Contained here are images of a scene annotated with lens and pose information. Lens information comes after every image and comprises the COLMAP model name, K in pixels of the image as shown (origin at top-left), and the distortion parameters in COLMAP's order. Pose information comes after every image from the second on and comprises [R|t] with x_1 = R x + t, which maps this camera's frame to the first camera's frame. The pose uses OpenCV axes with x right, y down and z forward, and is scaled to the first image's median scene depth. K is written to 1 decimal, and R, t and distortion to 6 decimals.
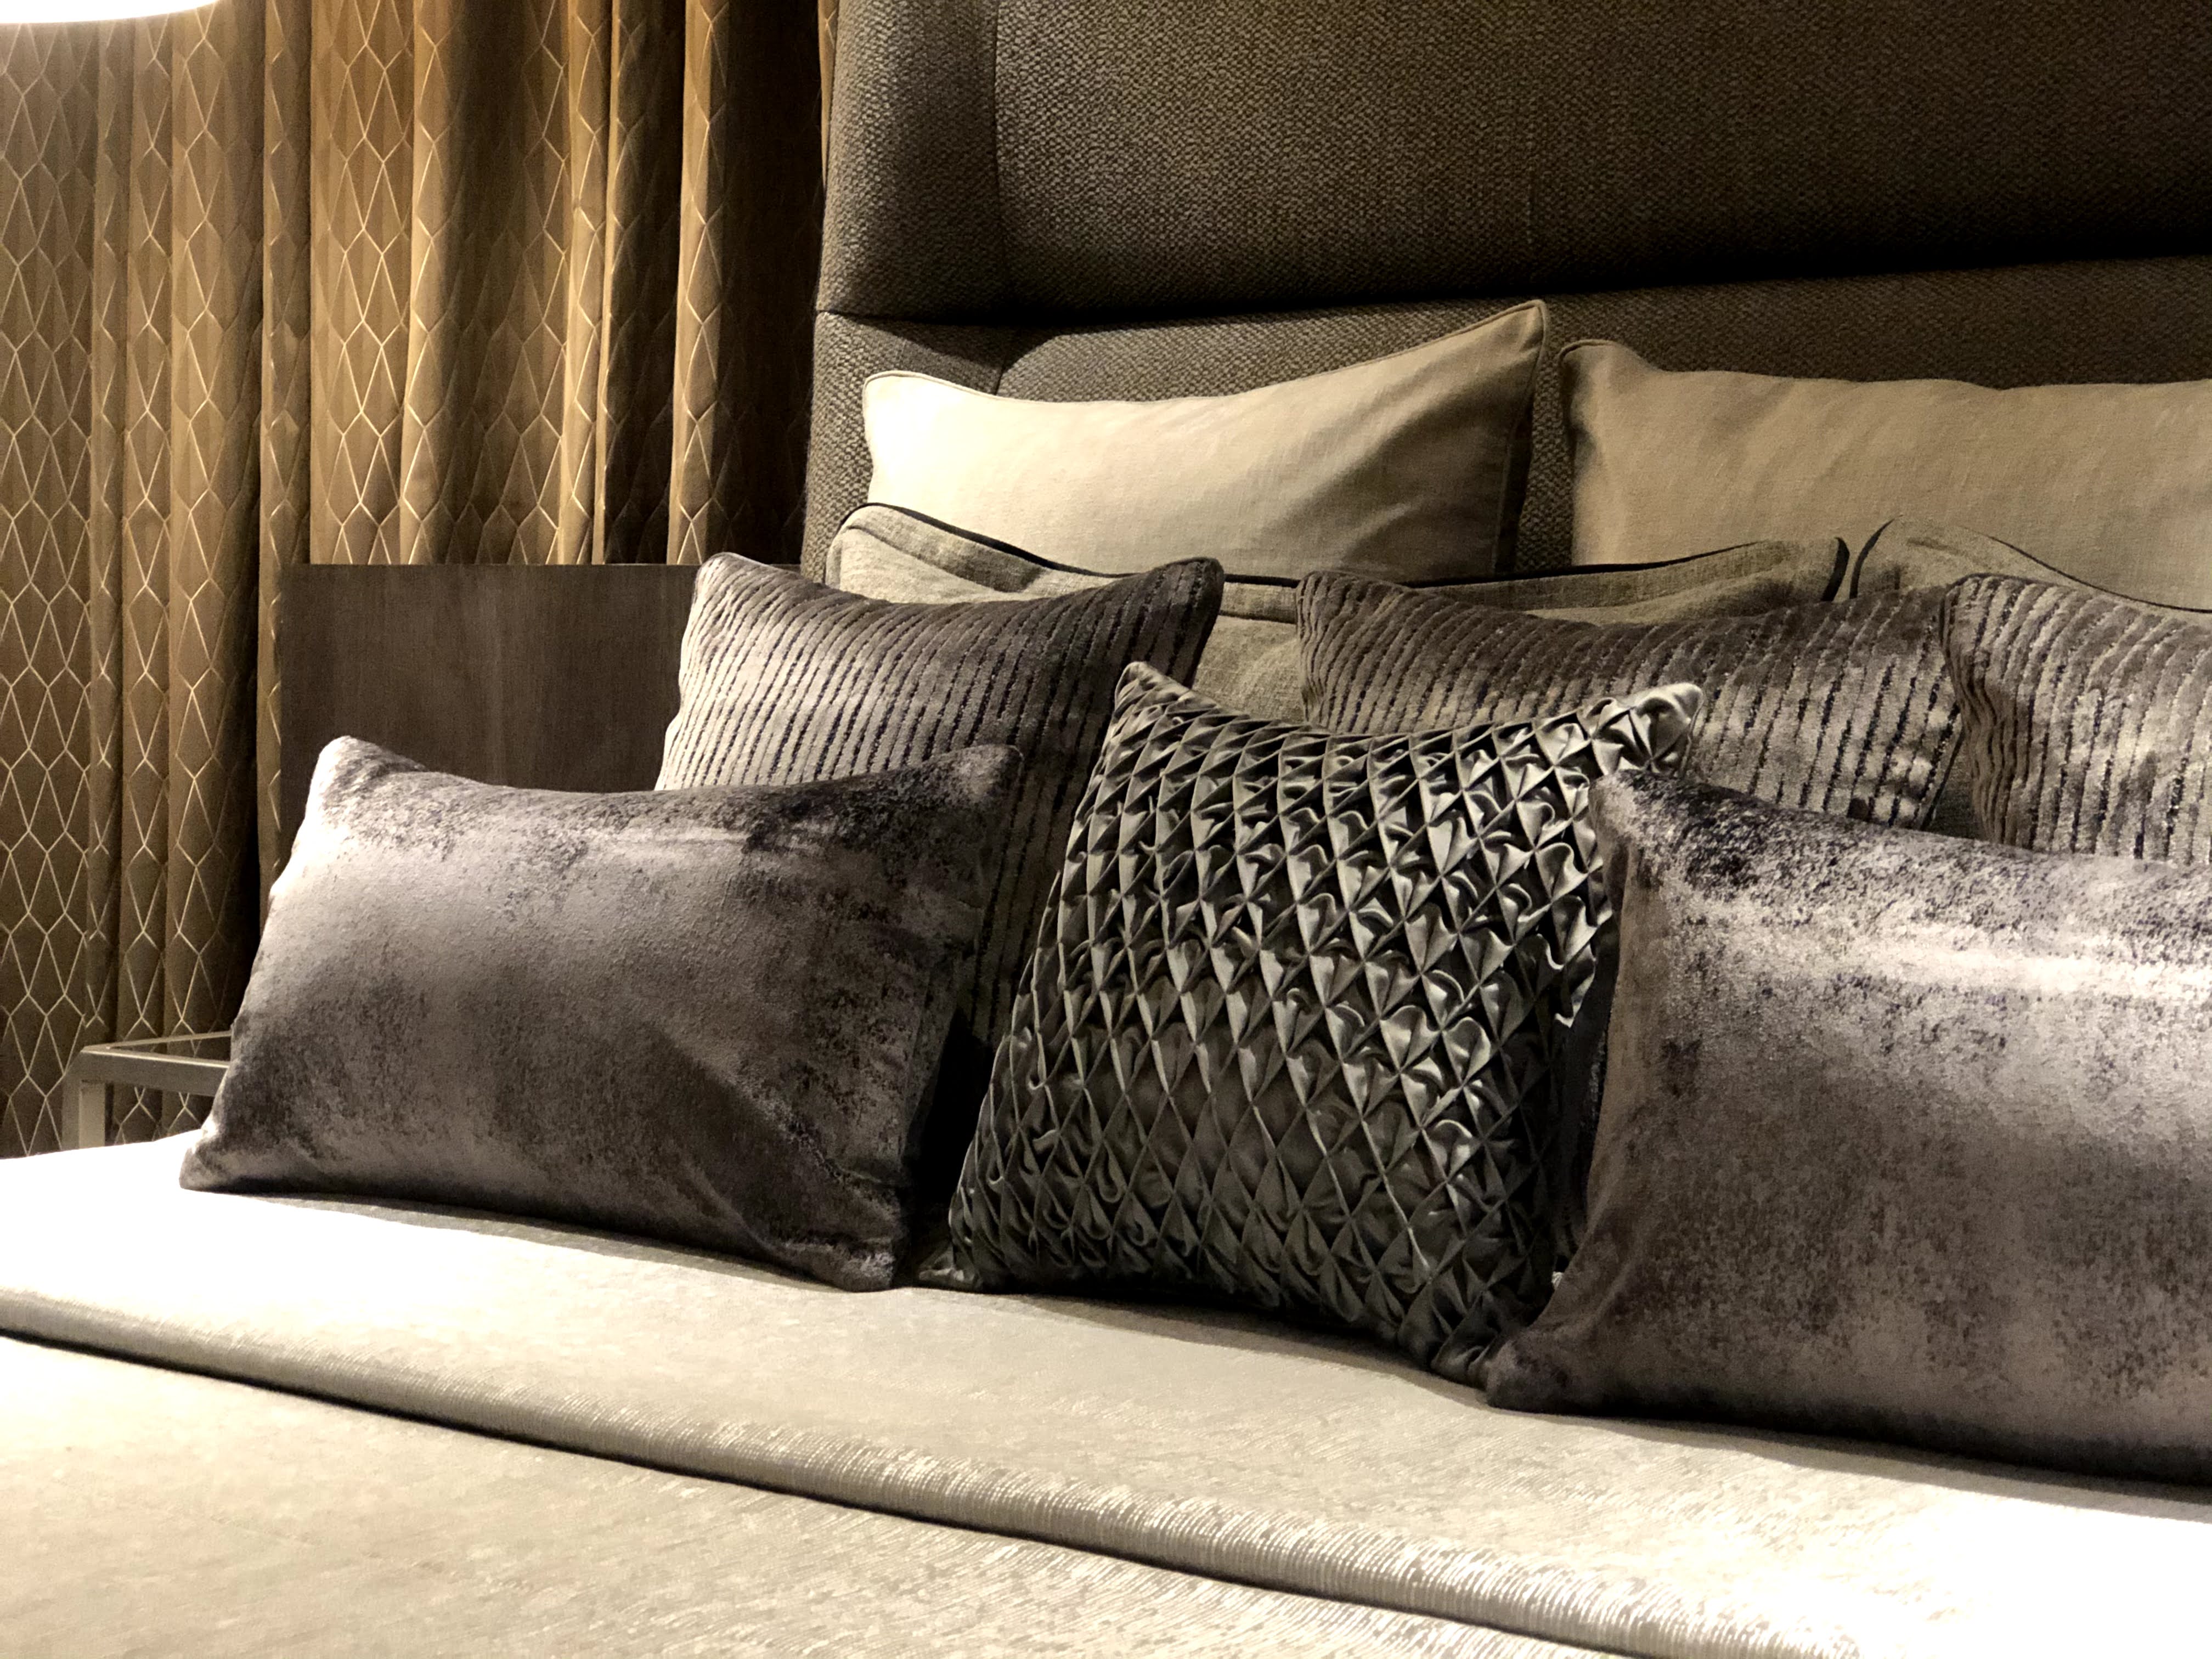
lens RADIAL K [[3648.1, 0, 1104.3], [0, 3648.1, 818.7], [0, 0, 1]] dist [0.090860, 0.000000]
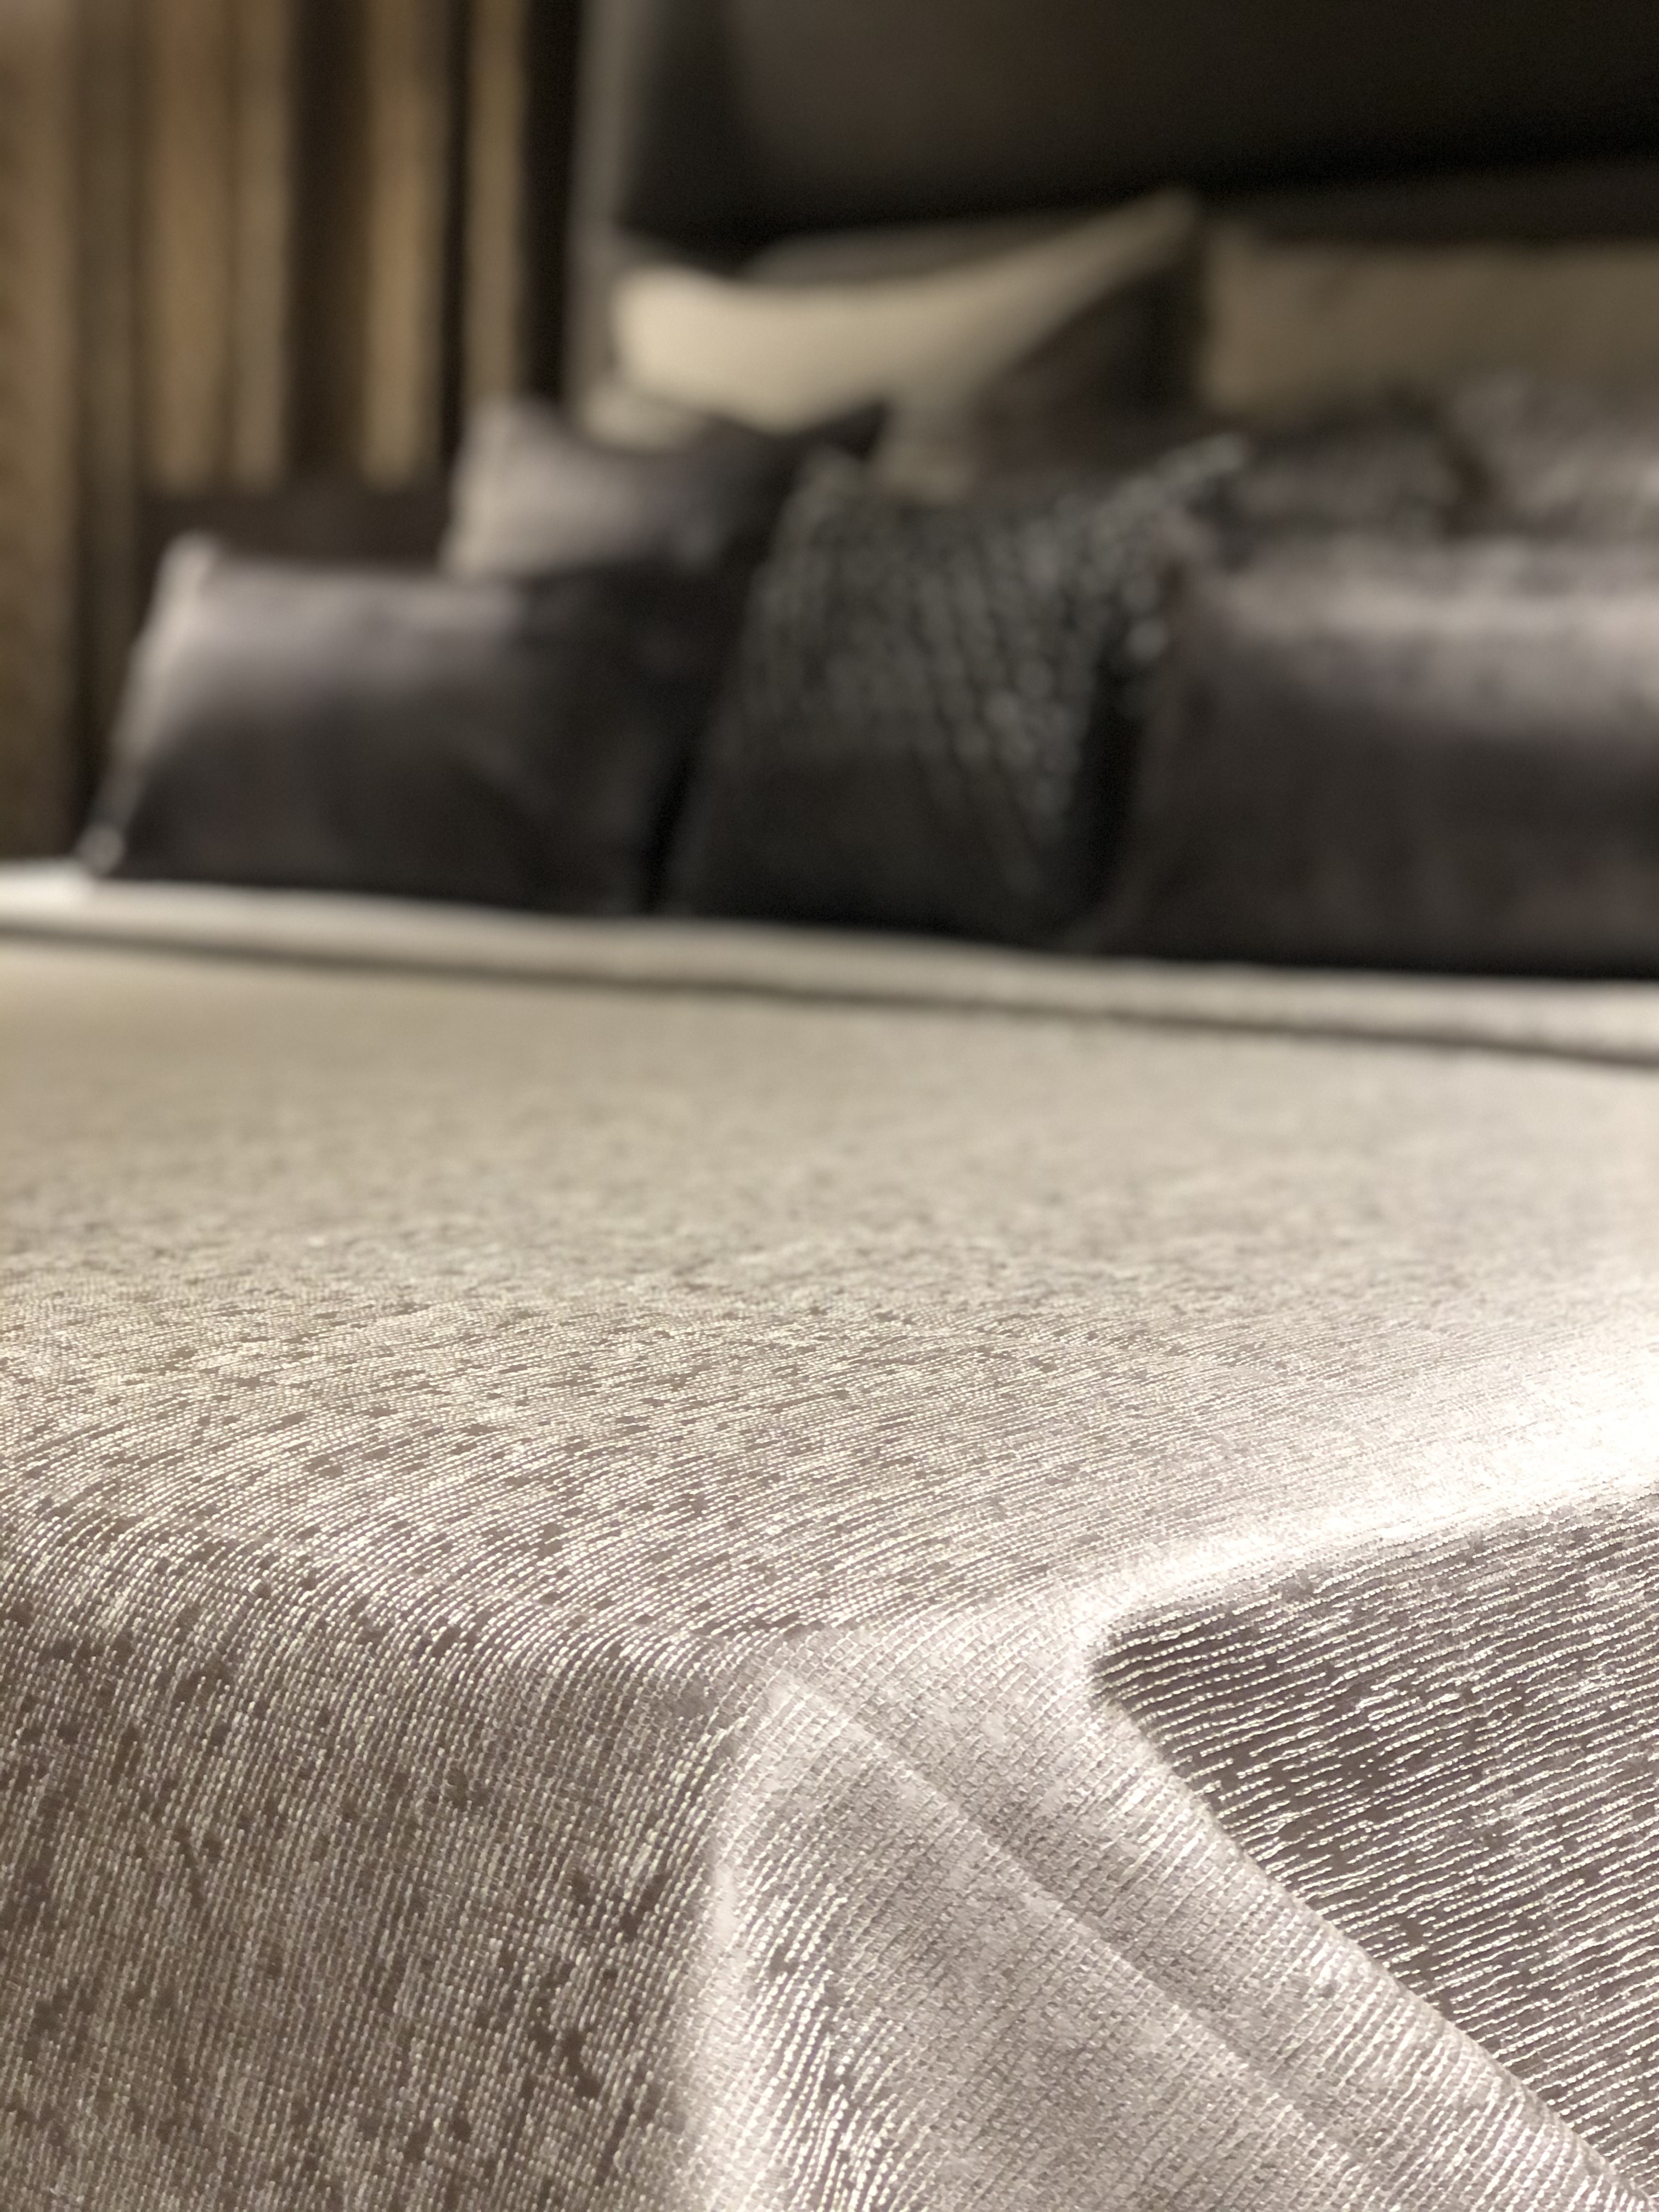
lens RADIAL K [[3648.1, 0, 829.3], [0, 3648.1, 1118.8], [0, 0, 1]] dist [0.090860, 0.000000]
pose [[0.999616, -0.006954, -0.026816, 0.045378], [0.008629, 0.997986, 0.062852, 0.108096], [0.026324, -0.063059, 0.997663, -0.293843]]
